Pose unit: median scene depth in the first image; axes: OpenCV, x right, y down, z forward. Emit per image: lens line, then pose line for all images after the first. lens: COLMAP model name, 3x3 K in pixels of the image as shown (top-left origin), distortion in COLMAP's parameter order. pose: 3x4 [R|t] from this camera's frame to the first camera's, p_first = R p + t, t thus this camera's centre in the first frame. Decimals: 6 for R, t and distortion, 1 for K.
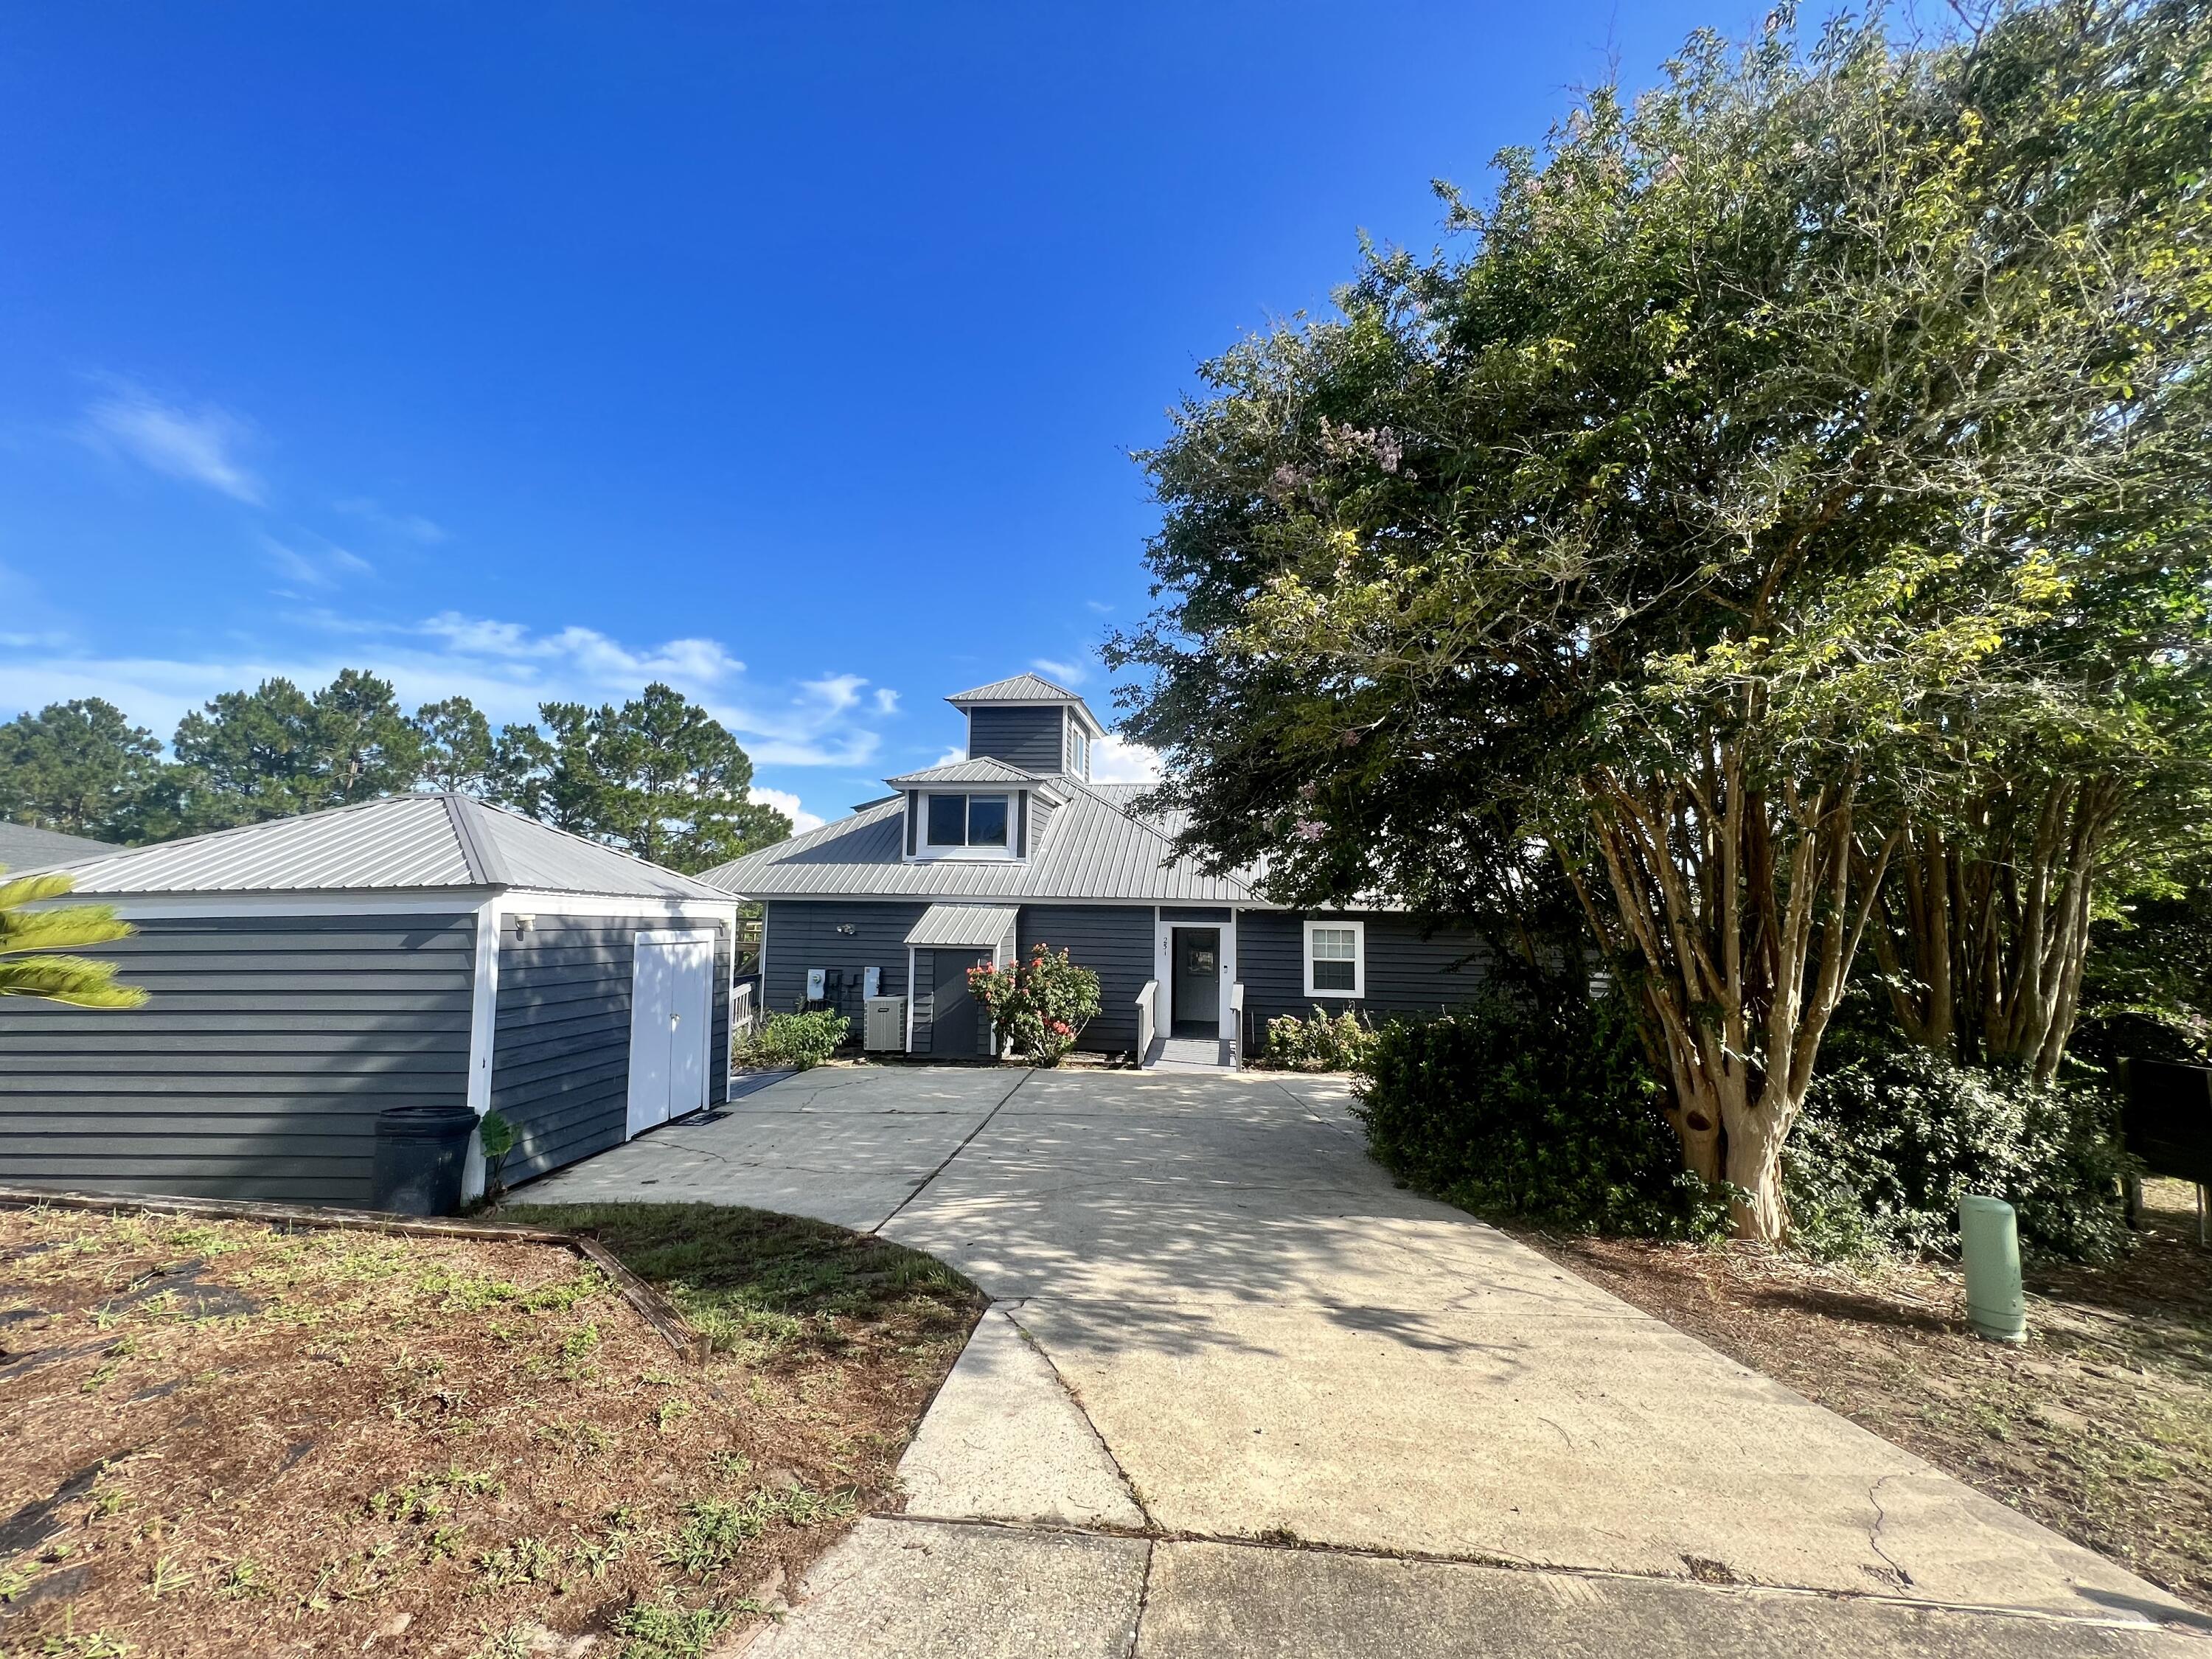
lens RADIAL K [[897.0, 0, 1115.2], [0, 897.0, 828.1], [0, 0, 1]] dist [0.000787, 0.000326]
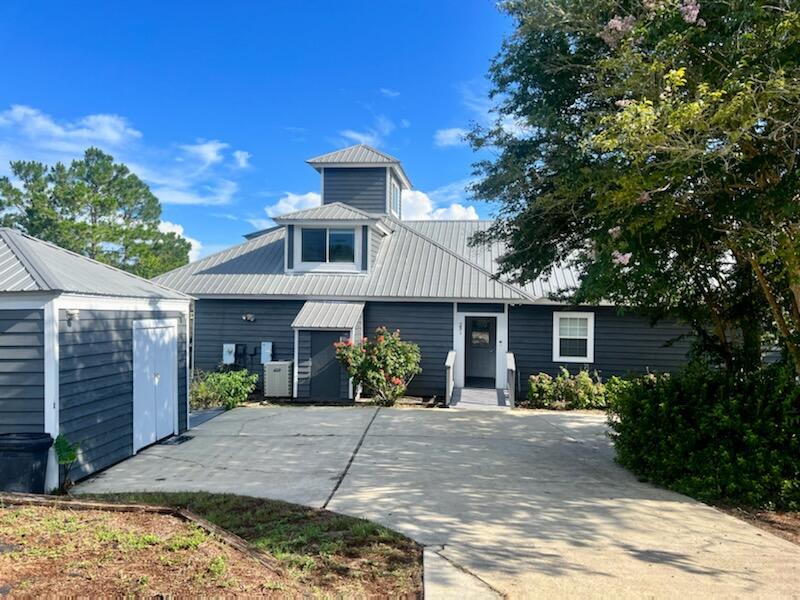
lens RADIAL K [[608.5, 0, 396.3], [0, 608.5, 299.0], [0, 0, 1]] dist [0.058451, -0.057176]
pose [[0.999986, -0.000763, 0.005194, -0.109246], [0.000321, 0.996422, 0.084521, -0.010246], [-0.005240, -0.084518, 0.996408, -0.044748]]
